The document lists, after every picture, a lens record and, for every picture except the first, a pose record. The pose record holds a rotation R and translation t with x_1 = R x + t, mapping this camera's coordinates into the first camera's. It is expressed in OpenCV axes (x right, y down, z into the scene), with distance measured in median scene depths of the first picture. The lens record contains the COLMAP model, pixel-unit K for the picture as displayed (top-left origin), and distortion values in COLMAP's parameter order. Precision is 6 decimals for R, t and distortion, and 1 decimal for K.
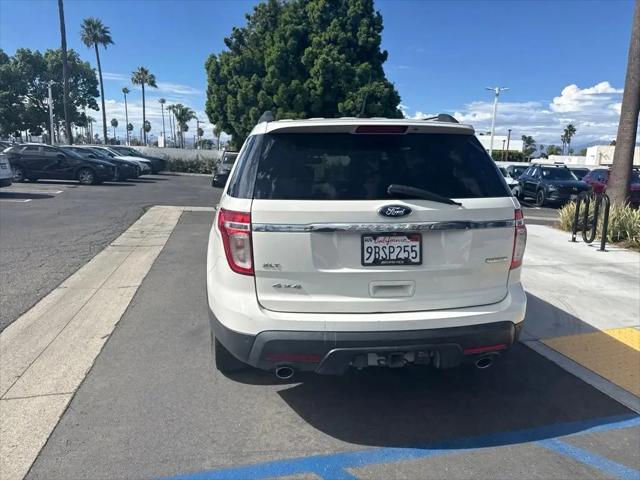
lens RADIAL K [[451.8, 0, 318.1], [0, 451.8, 244.4], [0, 0, 1]] dist [0.046988, -0.057868]
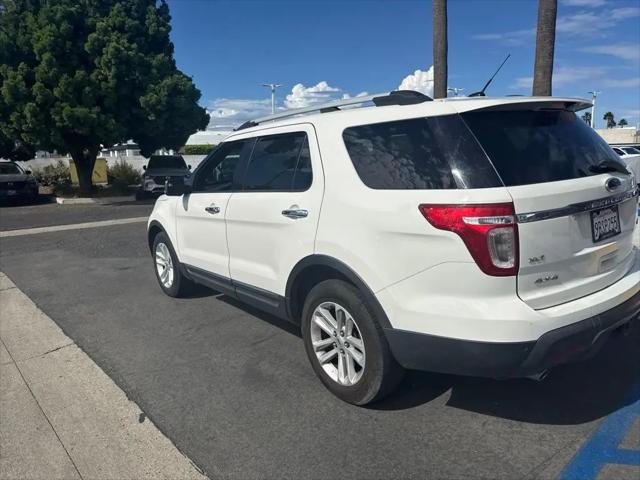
lens RADIAL K [[449.4, 0, 316.6], [0, 449.4, 239.4], [0, 0, 1]] dist [0.041367, -0.047109]
pose [[0.866926, -0.153358, 0.474258, -0.117161], [0.154618, 0.987295, 0.036621, -0.011891], [-0.473848, 0.041581, 0.879624, 0.055083]]
